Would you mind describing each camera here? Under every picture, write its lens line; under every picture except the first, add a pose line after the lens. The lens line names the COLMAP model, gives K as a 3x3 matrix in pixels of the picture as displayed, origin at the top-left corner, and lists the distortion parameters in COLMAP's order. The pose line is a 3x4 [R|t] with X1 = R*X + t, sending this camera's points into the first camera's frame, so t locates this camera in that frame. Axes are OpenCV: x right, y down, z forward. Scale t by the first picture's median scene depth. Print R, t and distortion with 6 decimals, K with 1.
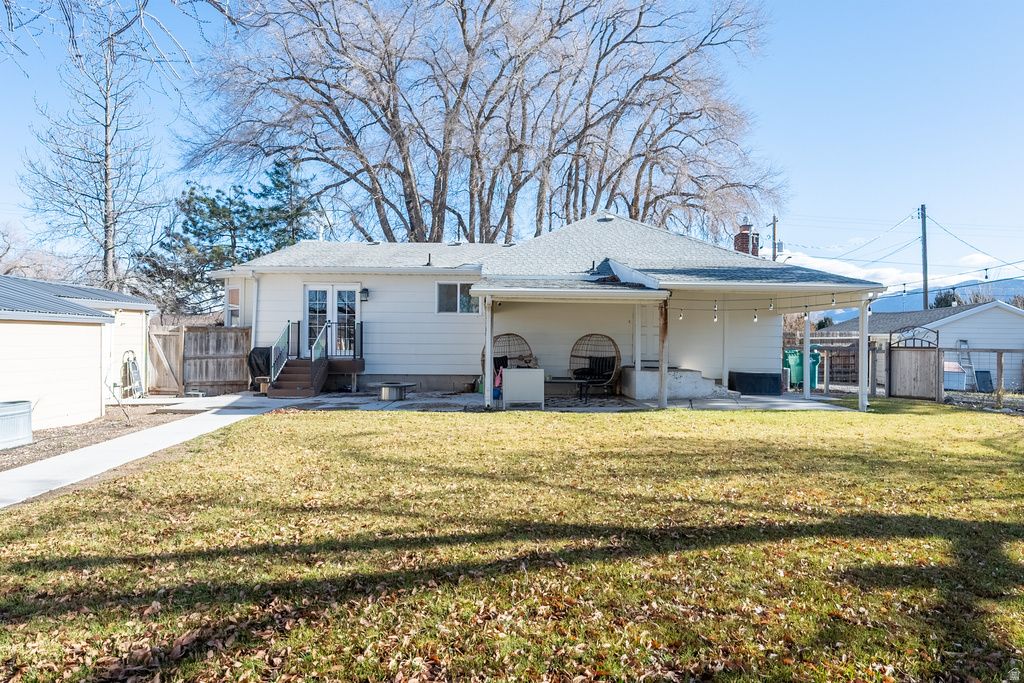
lens RADIAL K [[602.0, 0, 509.7], [0, 602.0, 341.2], [0, 0, 1]] dist [0.002686, 0.000730]
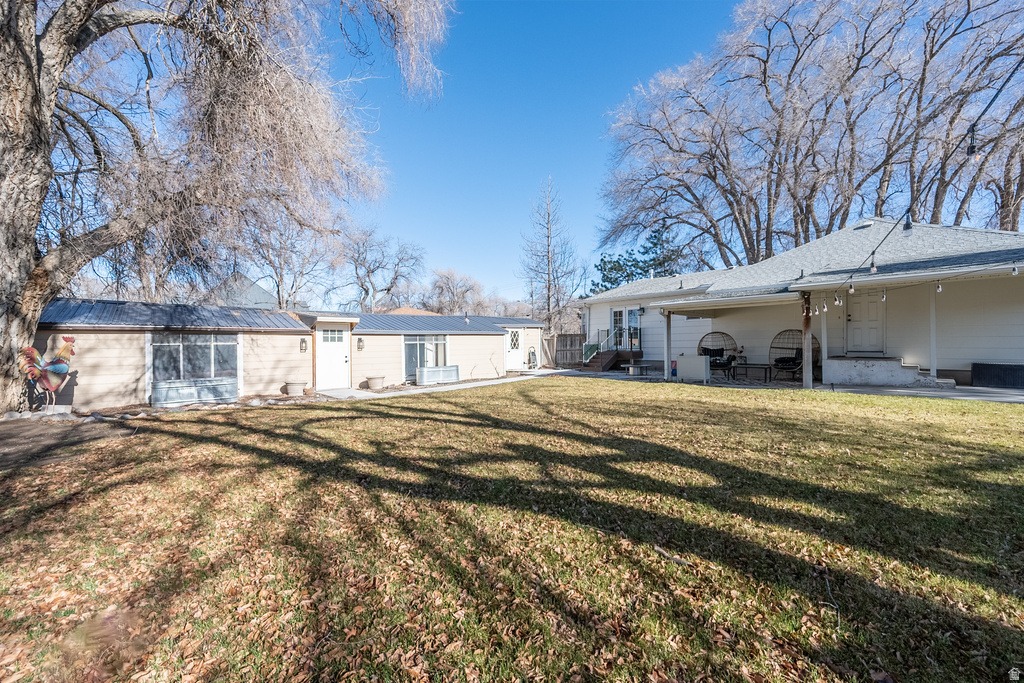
lens RADIAL K [[402.4, 0, 515.9], [0, 402.4, 343.1], [0, 0, 1]] dist [-0.001657, 0.000375]
pose [[0.663911, -0.017026, -0.747618, 0.263063], [0.016740, 0.999829, -0.007904, 0.008572], [0.747624, -0.007267, 0.664082, 0.015852]]
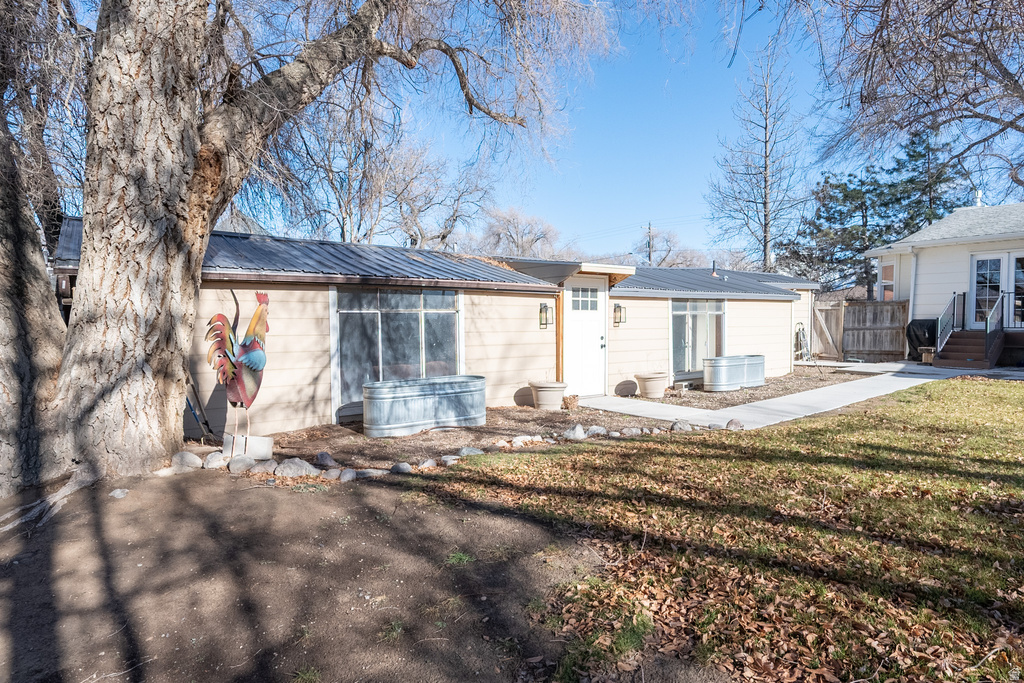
lens RADIAL K [[565.0, 0, 516.4], [0, 565.0, 341.0], [0, 0, 1]] dist [-0.004880, 0.001085]
pose [[0.586686, 0.024149, -0.809454, -0.024310], [0.007205, 0.999360, 0.035037, 0.005959], [0.809782, -0.026387, 0.586137, -0.101855]]
